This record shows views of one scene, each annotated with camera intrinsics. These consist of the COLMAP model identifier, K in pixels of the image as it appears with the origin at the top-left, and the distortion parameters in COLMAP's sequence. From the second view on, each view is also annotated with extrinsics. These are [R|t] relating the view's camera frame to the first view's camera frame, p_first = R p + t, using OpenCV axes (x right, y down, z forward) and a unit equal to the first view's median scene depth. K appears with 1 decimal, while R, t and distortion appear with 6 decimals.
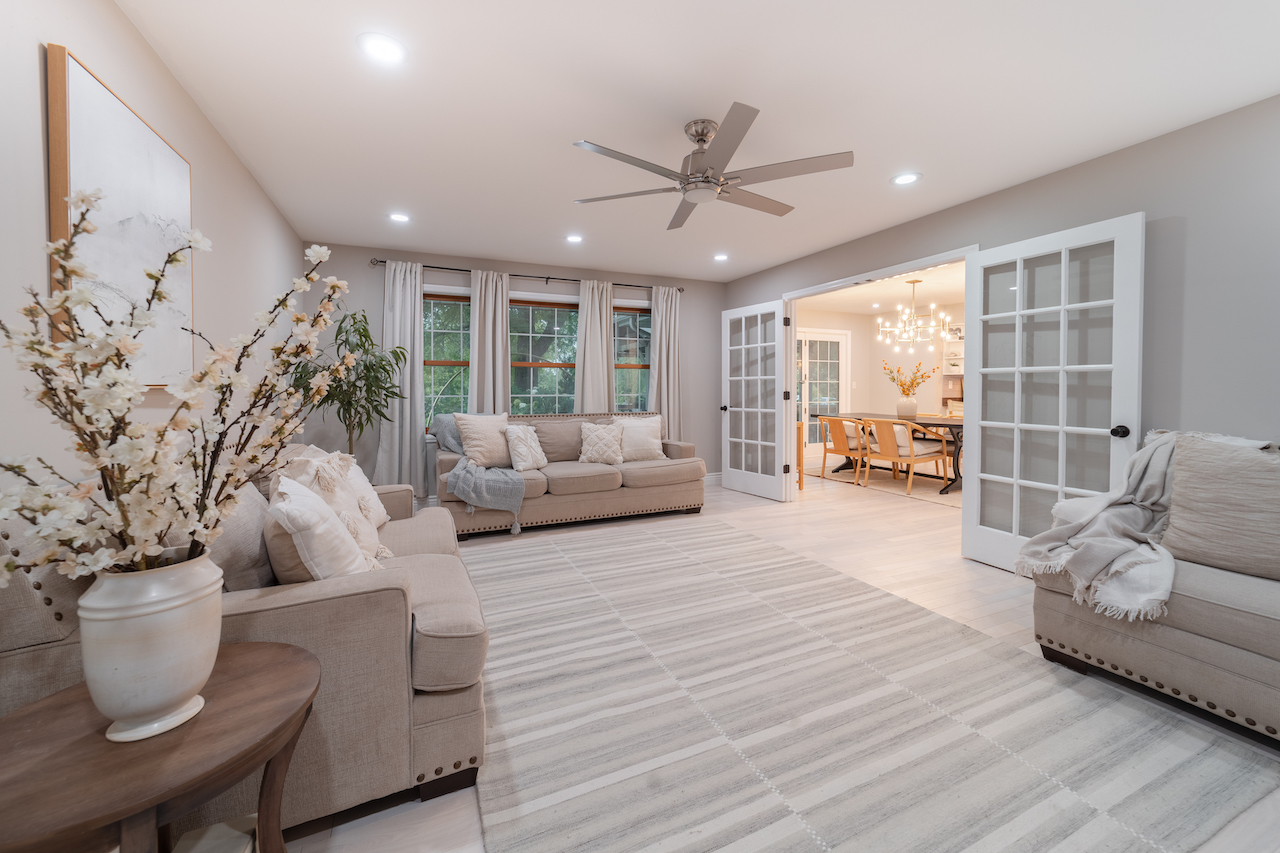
lens RADIAL K [[526.2, 0, 636.3], [0, 526.2, 402.1], [0, 0, 1]] dist [-0.012380, 0.006504]
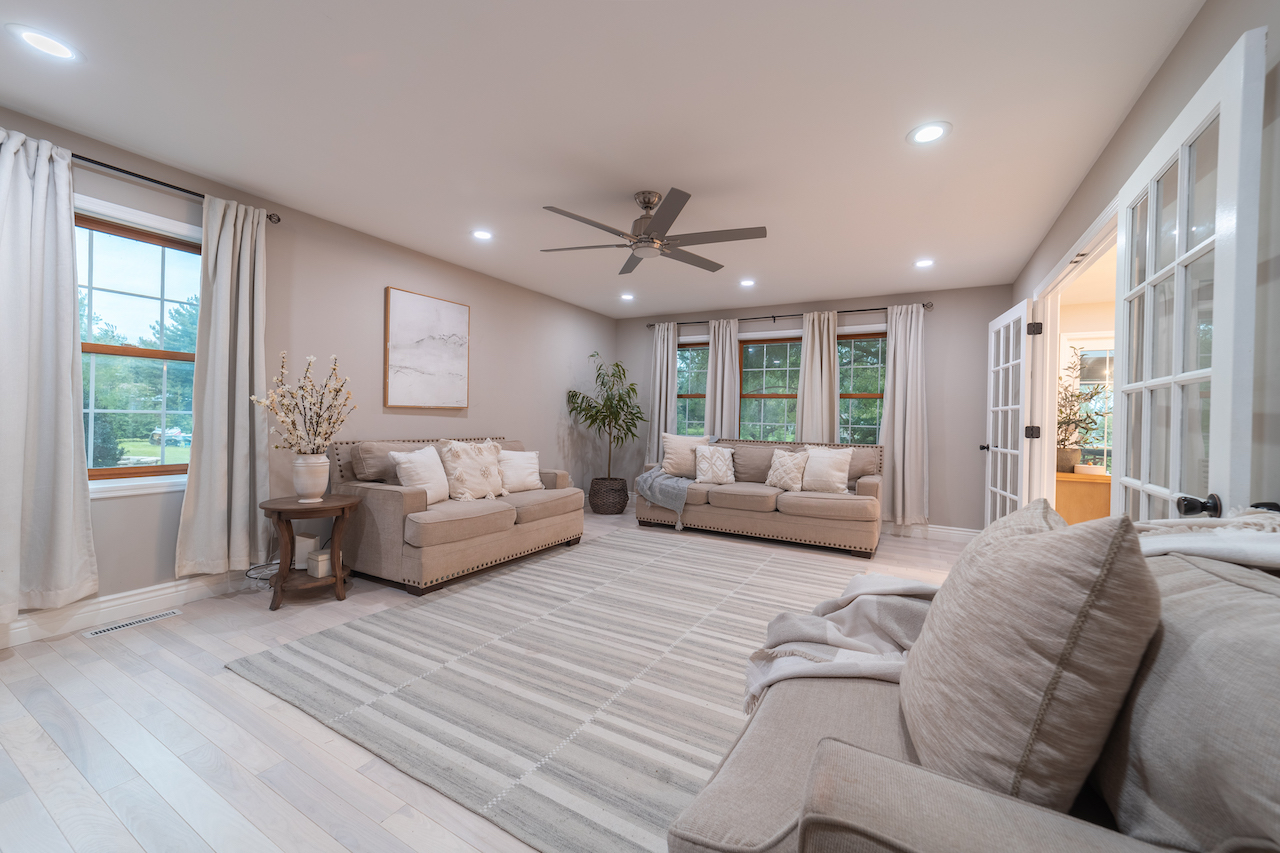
lens RADIAL K [[502.7, 0, 620.3], [0, 502.7, 424.9], [0, 0, 1]] dist [-0.034564, 0.008391]
pose [[0.554671, 0.025791, -0.831670, 0.814059], [-0.048514, 0.998822, -0.001381, 0.009501], [0.830654, 0.041114, 0.555268, 0.249483]]
